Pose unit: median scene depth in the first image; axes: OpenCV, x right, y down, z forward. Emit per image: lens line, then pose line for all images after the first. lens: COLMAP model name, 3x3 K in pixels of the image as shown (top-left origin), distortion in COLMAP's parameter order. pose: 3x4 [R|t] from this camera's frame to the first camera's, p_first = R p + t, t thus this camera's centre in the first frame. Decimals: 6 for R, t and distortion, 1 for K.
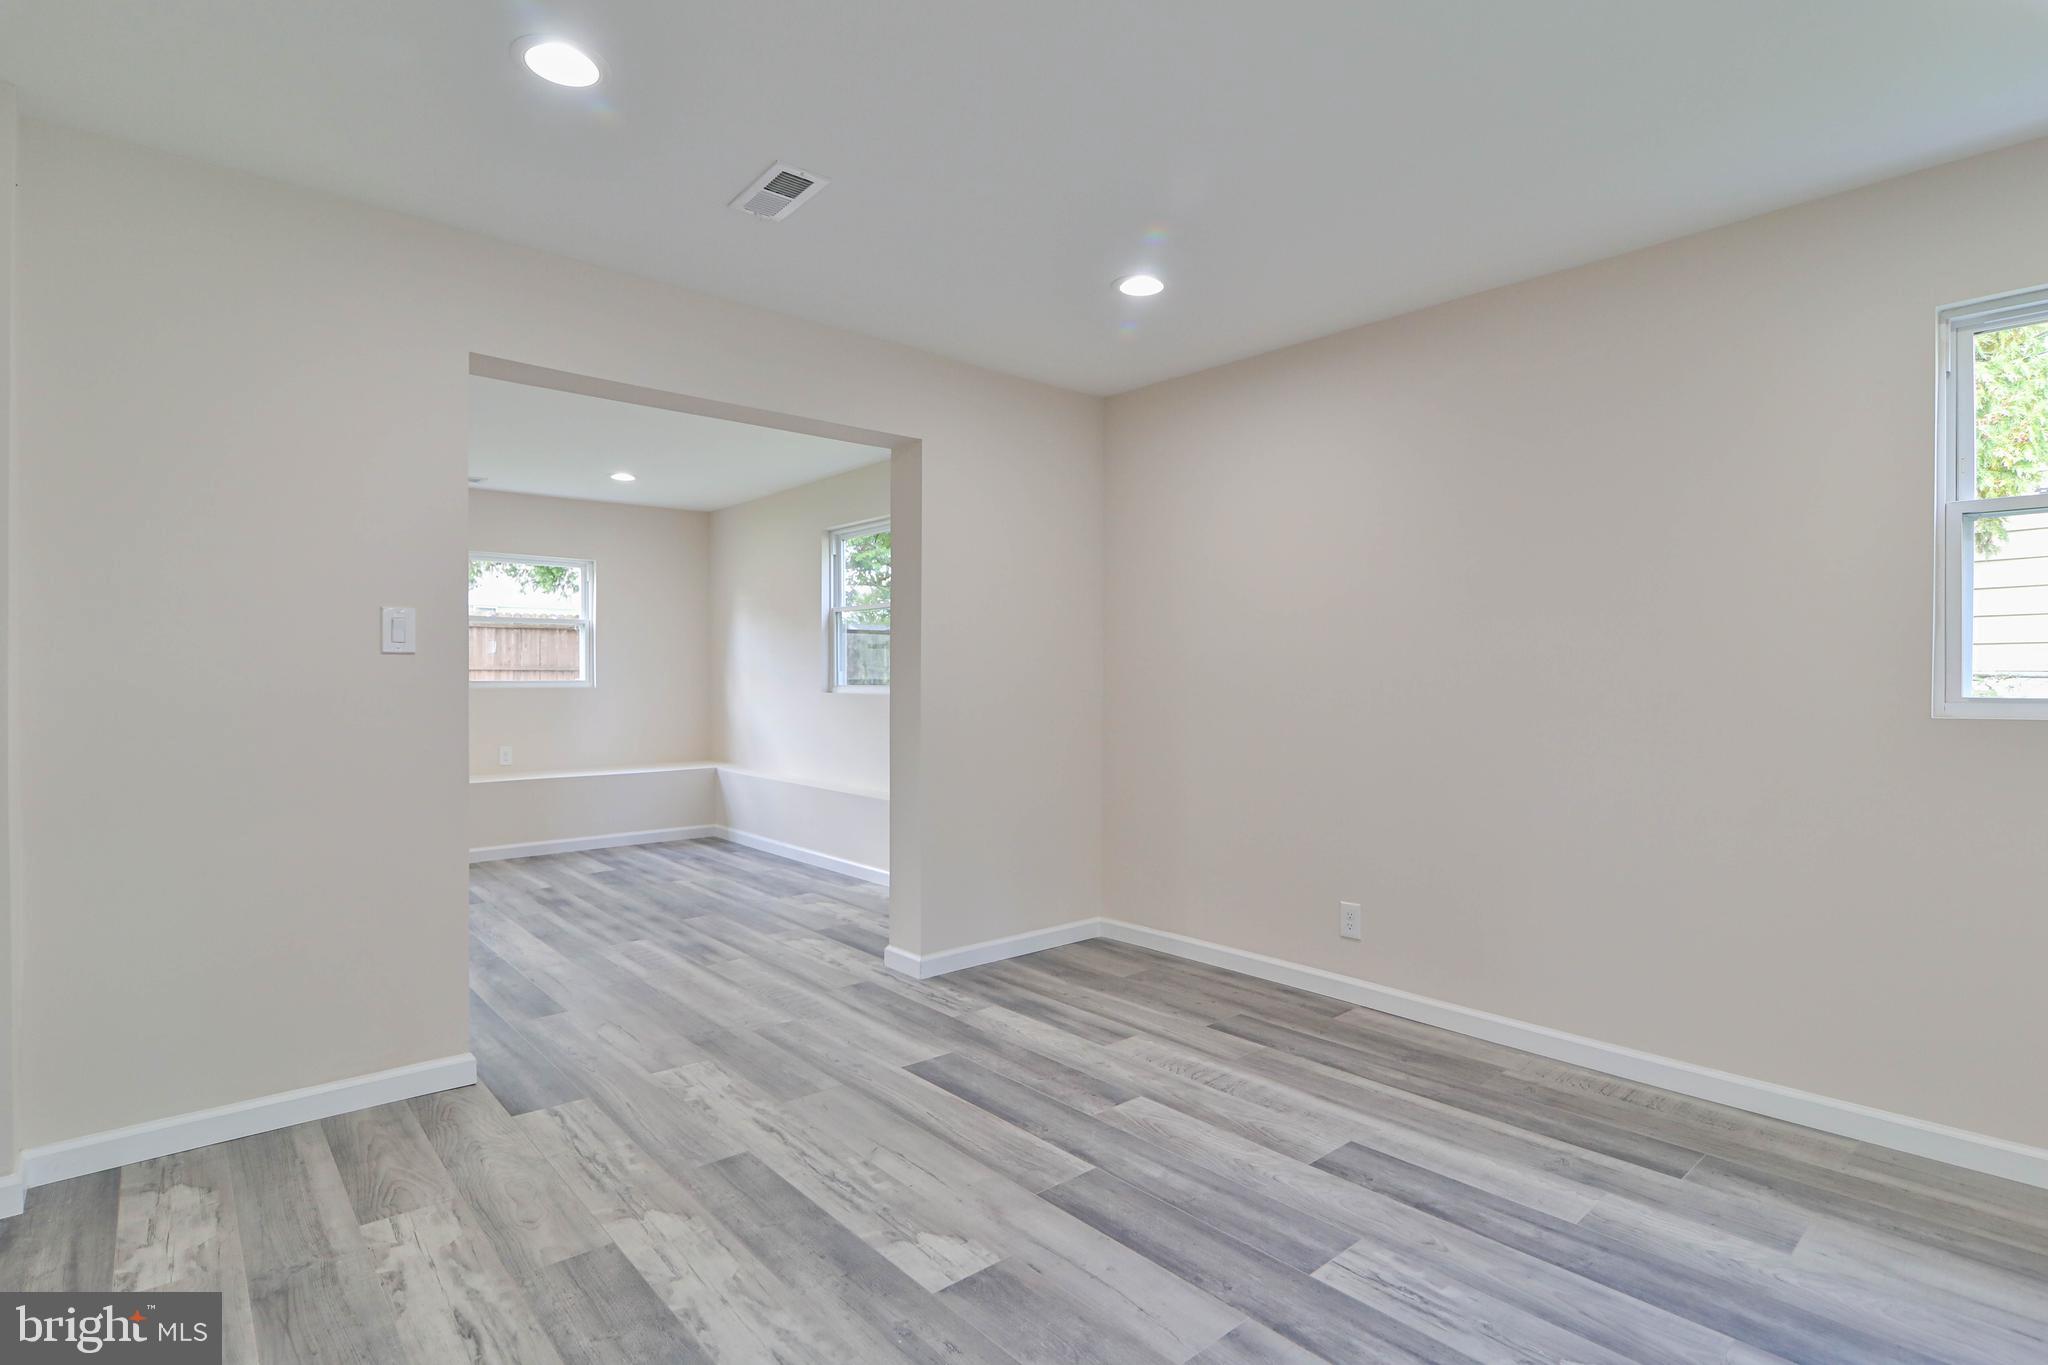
lens RADIAL K [[981.0, 0, 1052.6], [0, 981.0, 681.5], [0, 0, 1]] dist [-0.017553, -0.000081]
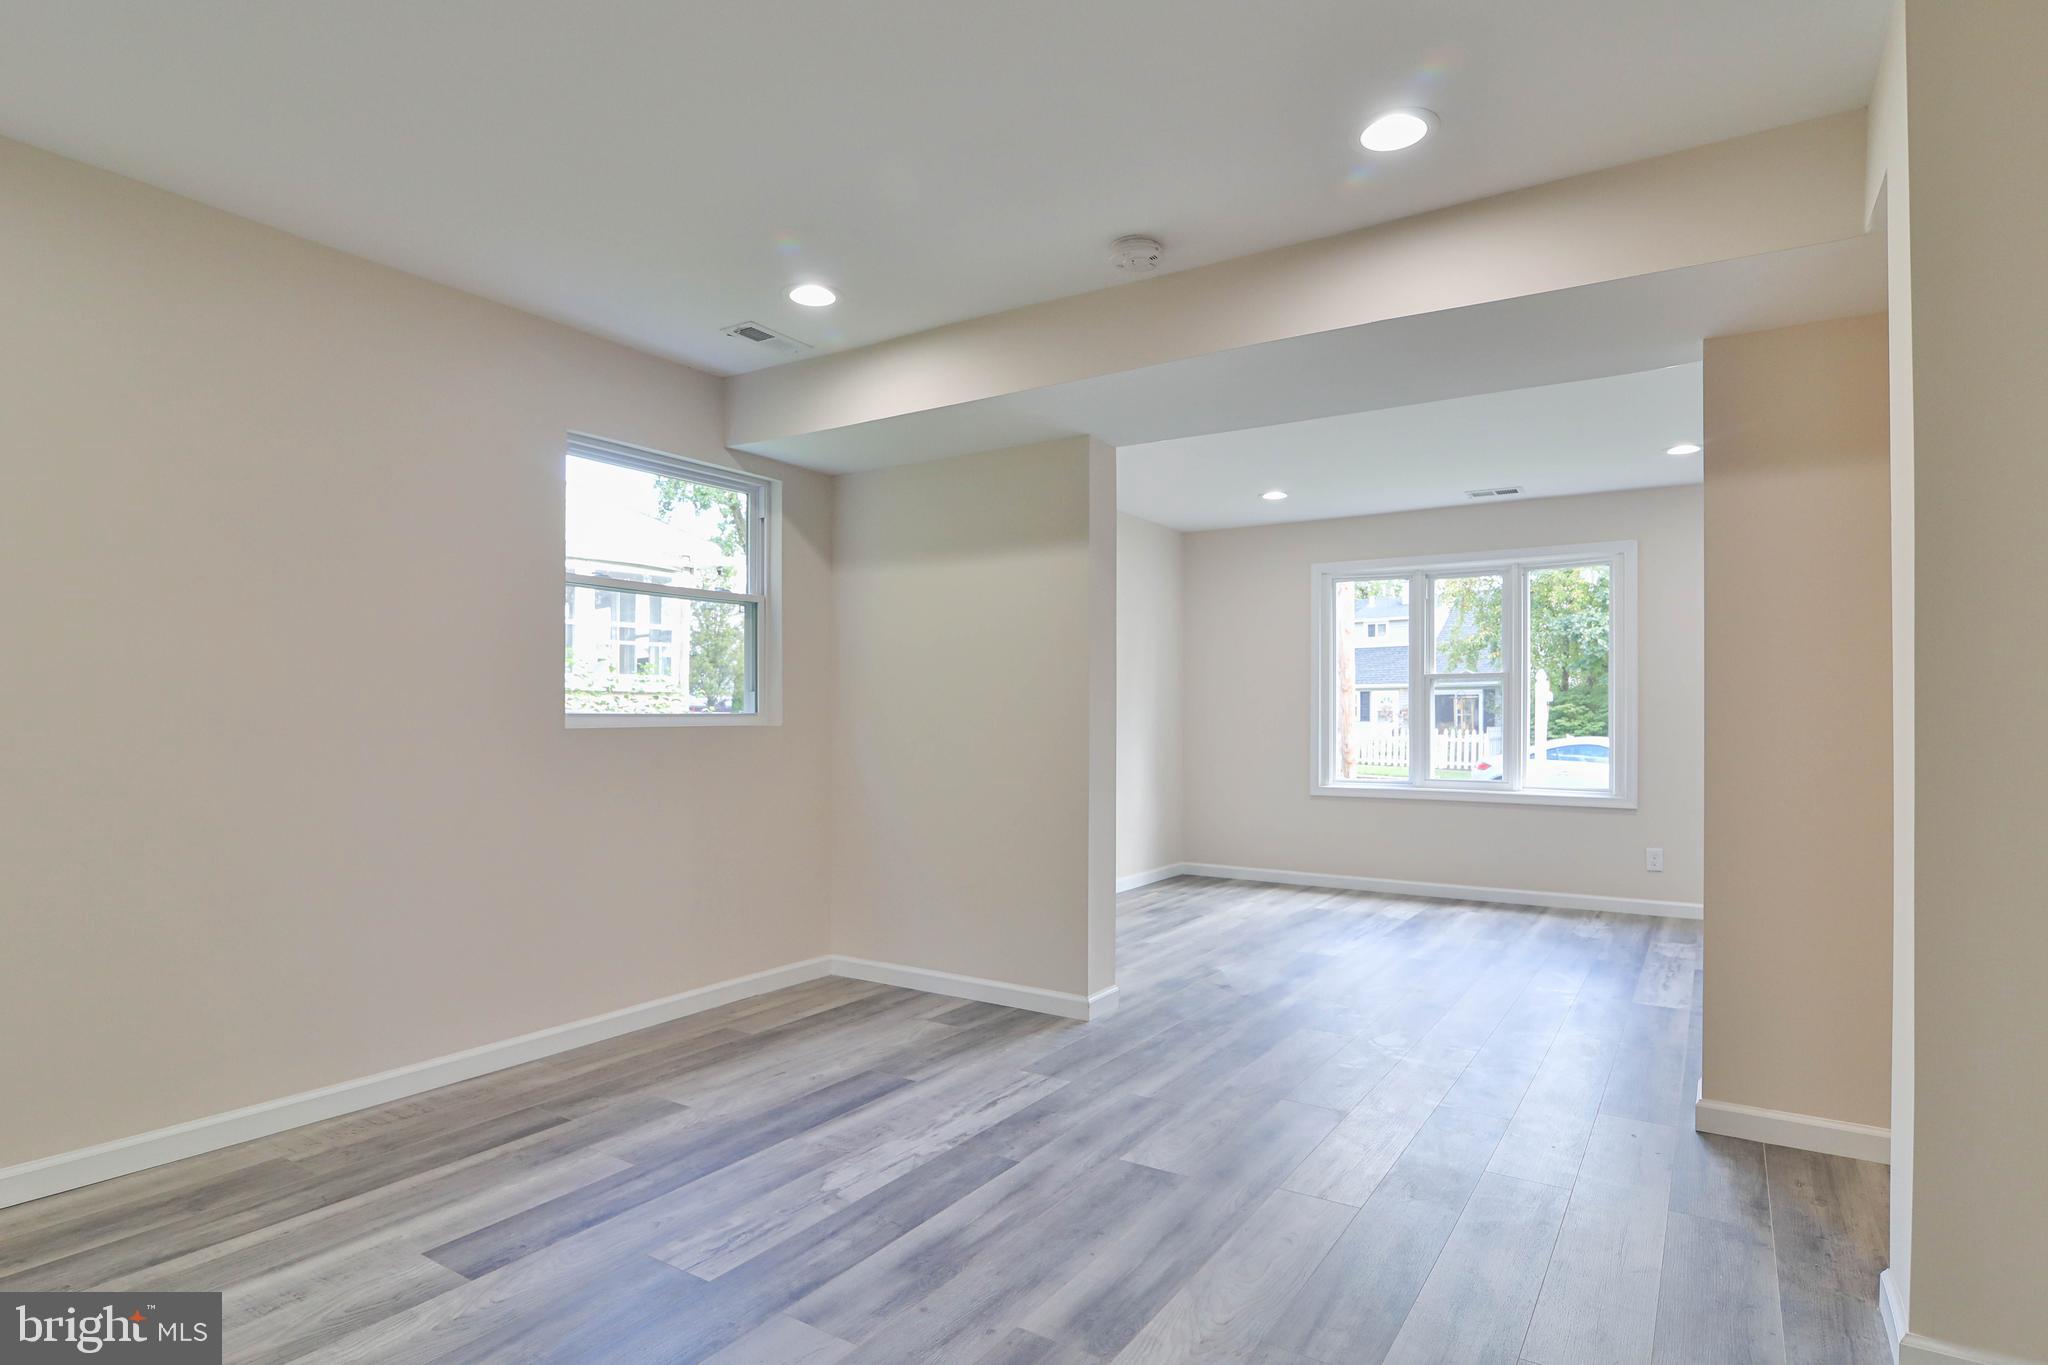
lens RADIAL K [[1094.6, 0, 1009.3], [0, 1094.6, 690.1], [0, 0, 1]] dist [-0.018017, -0.000073]
pose [[-0.245010, 0.017967, 0.969354, -0.708964], [-0.002907, 0.999810, -0.019266, 0.024289], [-0.969516, -0.007538, -0.244911, 0.780221]]
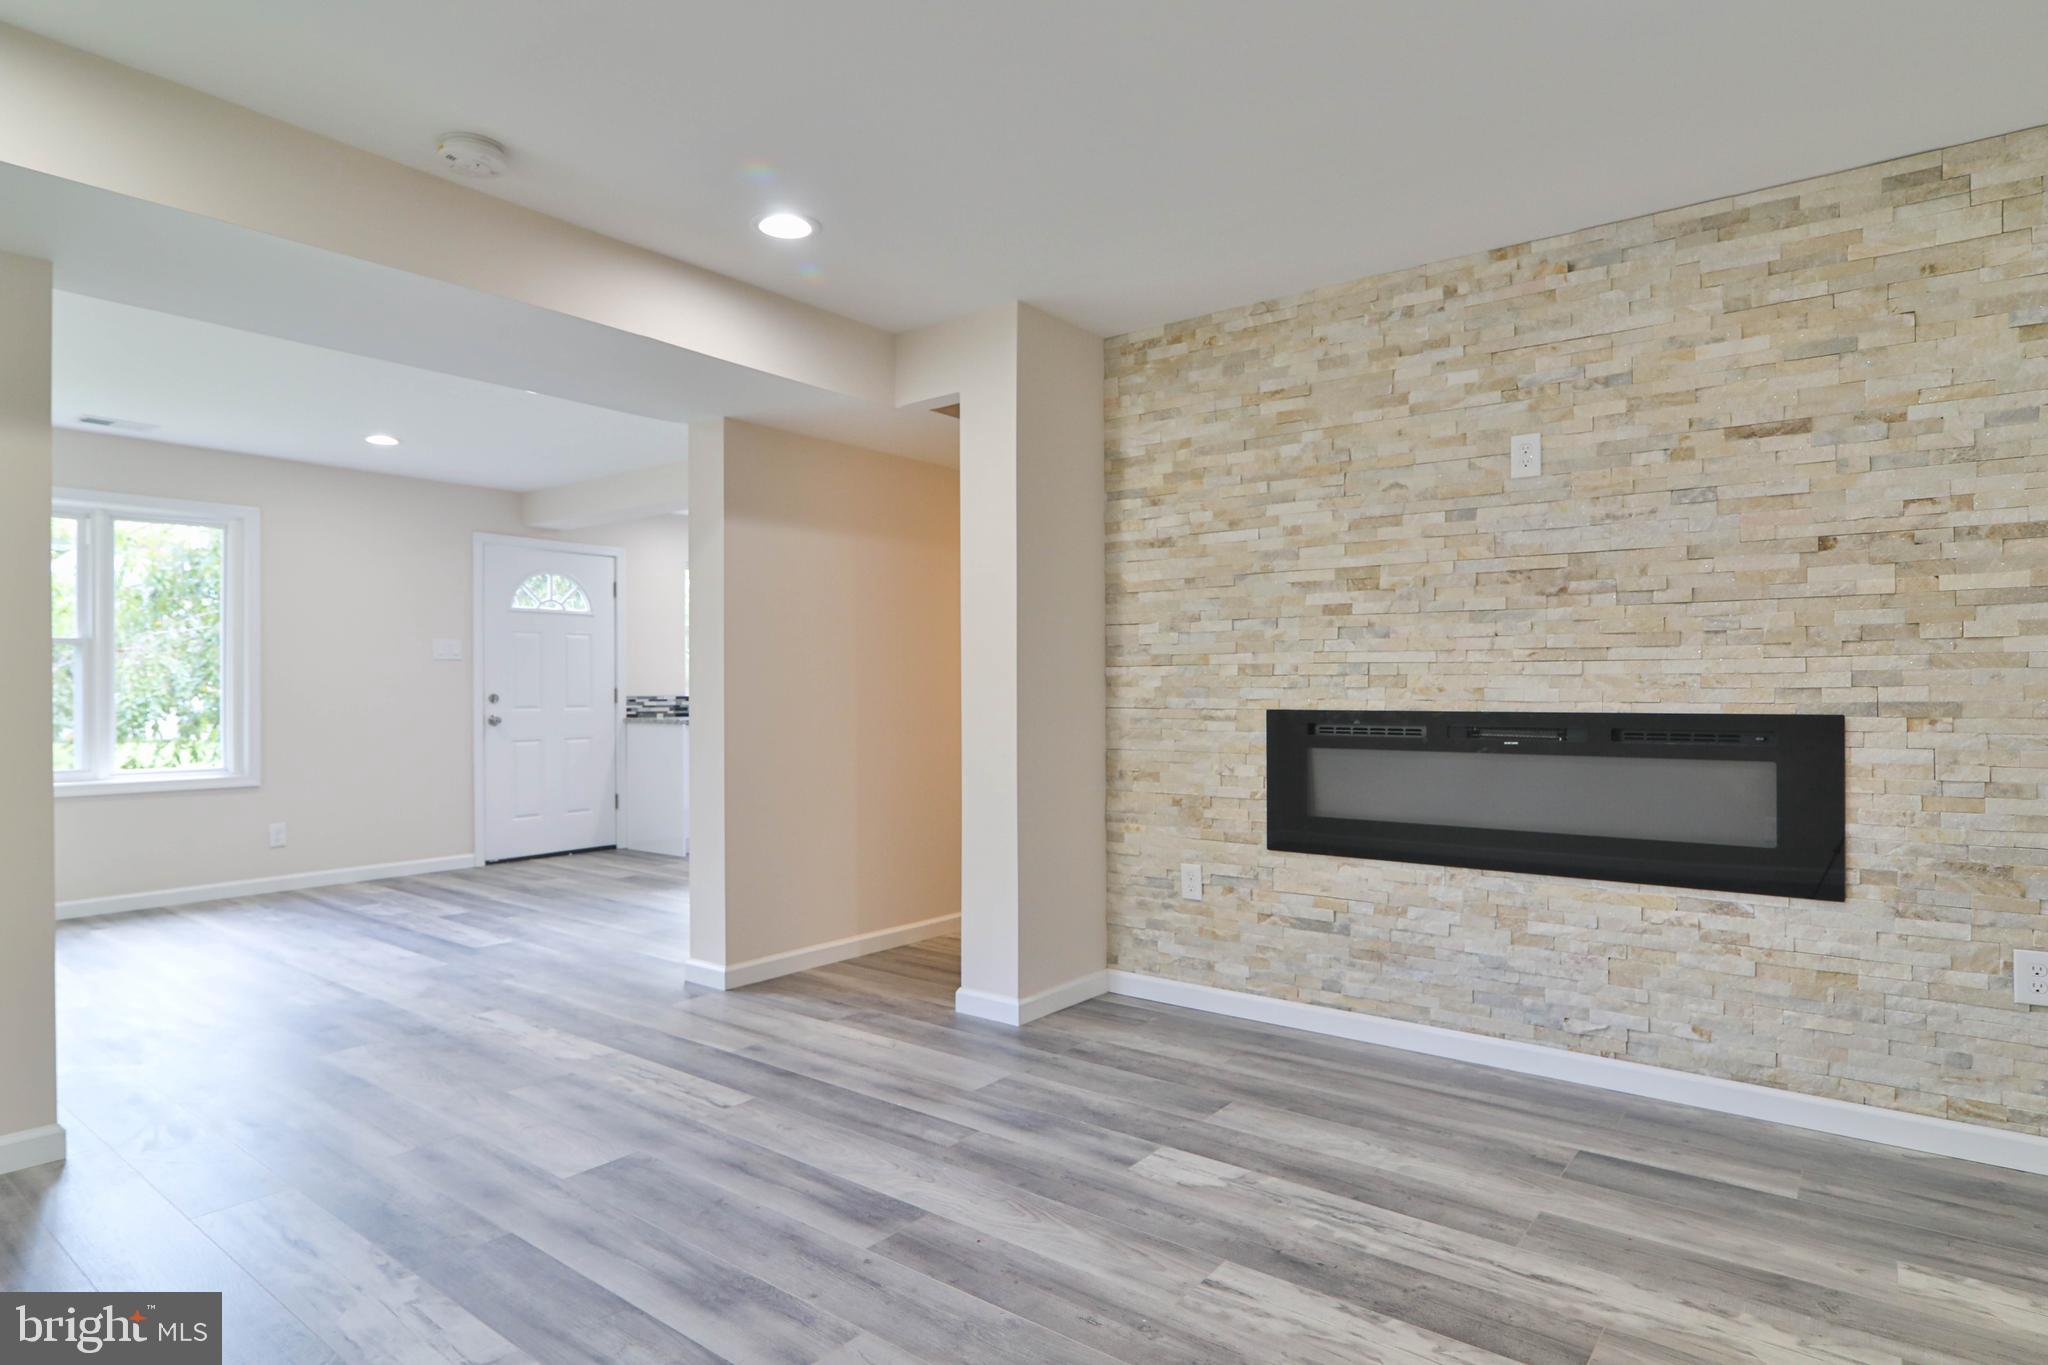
lens RADIAL K [[1096.8, 0, 1031.7], [0, 1096.8, 685.9], [0, 0, 1]] dist [-0.015837, 0.000396]
pose [[-0.985480, -0.001739, -0.169785, 0.105980], [-0.001903, 0.999998, 0.000802, 0.018026], [0.169783, 0.001113, -0.985481, 1.484837]]
